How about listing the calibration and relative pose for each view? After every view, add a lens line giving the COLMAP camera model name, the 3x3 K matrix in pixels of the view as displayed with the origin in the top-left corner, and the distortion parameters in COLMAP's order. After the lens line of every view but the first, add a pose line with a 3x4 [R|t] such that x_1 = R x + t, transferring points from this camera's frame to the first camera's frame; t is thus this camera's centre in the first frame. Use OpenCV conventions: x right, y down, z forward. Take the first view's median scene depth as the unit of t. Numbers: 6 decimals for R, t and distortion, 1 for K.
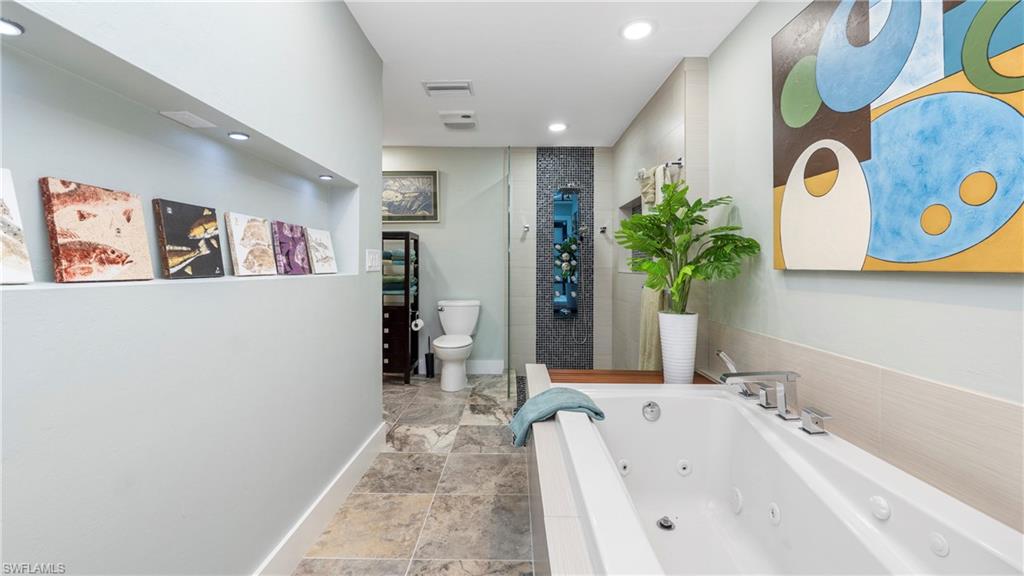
lens RADIAL K [[419.0, 0, 513.7], [0, 419.0, 265.3], [0, 0, 1]] dist [0.002243, -0.000046]
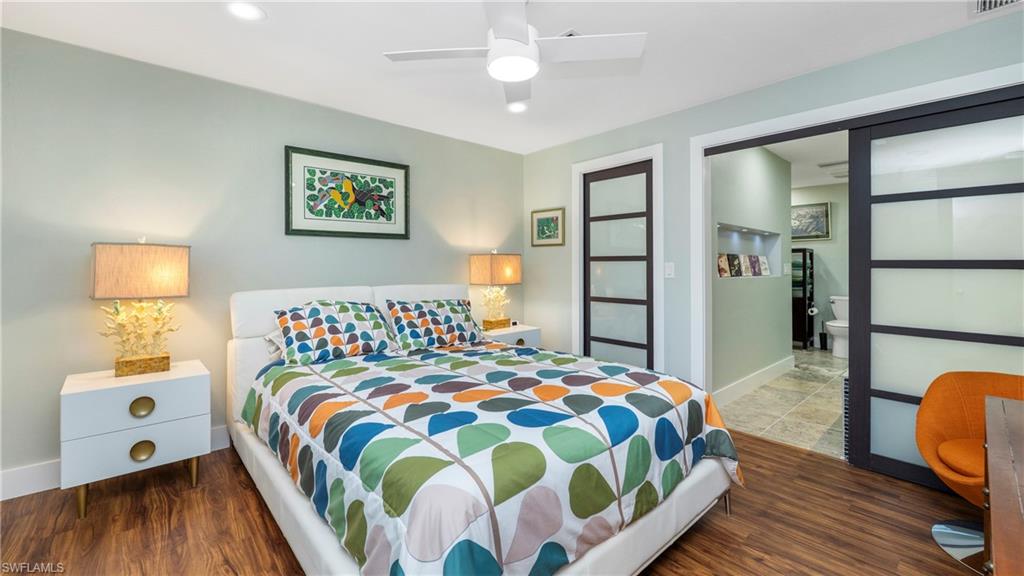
lens RADIAL K [[419.0, 0, 533.4], [0, 419.0, 265.0], [0, 0, 1]] dist [0.002243, -0.000046]
pose [[0.692844, -0.007546, -0.721048, 0.149200], [0.004031, 0.999970, -0.006591, -0.013446], [0.721076, 0.001660, 0.692854, -0.709847]]
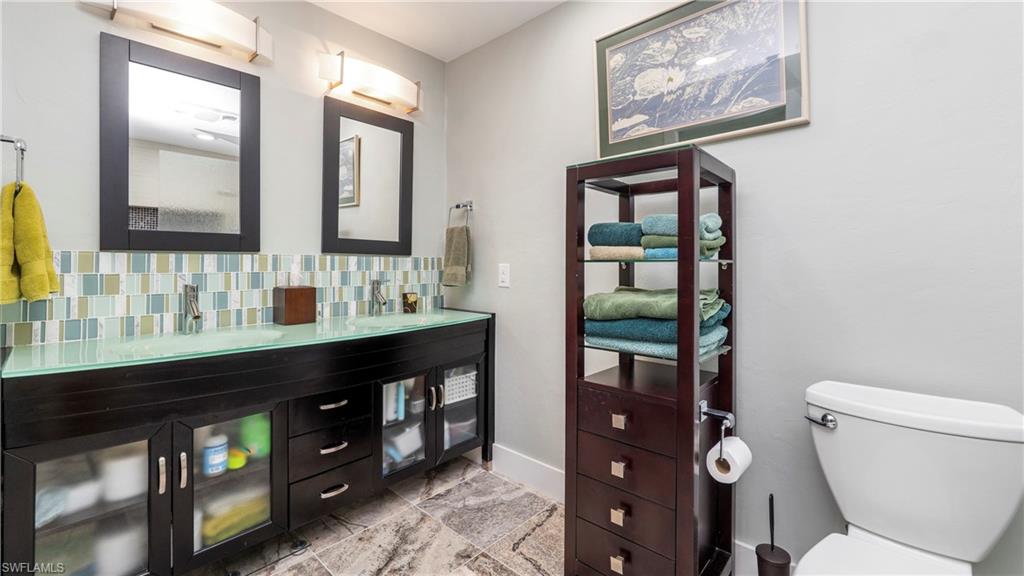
lens RADIAL K [[419.0, 0, 508.0], [0, 419.0, 261.7], [0, 0, 1]] dist [0.002243, -0.000046]
pose [[0.731062, -0.004300, -0.682298, -0.139002], [0.002158, 0.999990, -0.003990, 0.000685], [0.682308, 0.001444, 0.731063, 0.669803]]
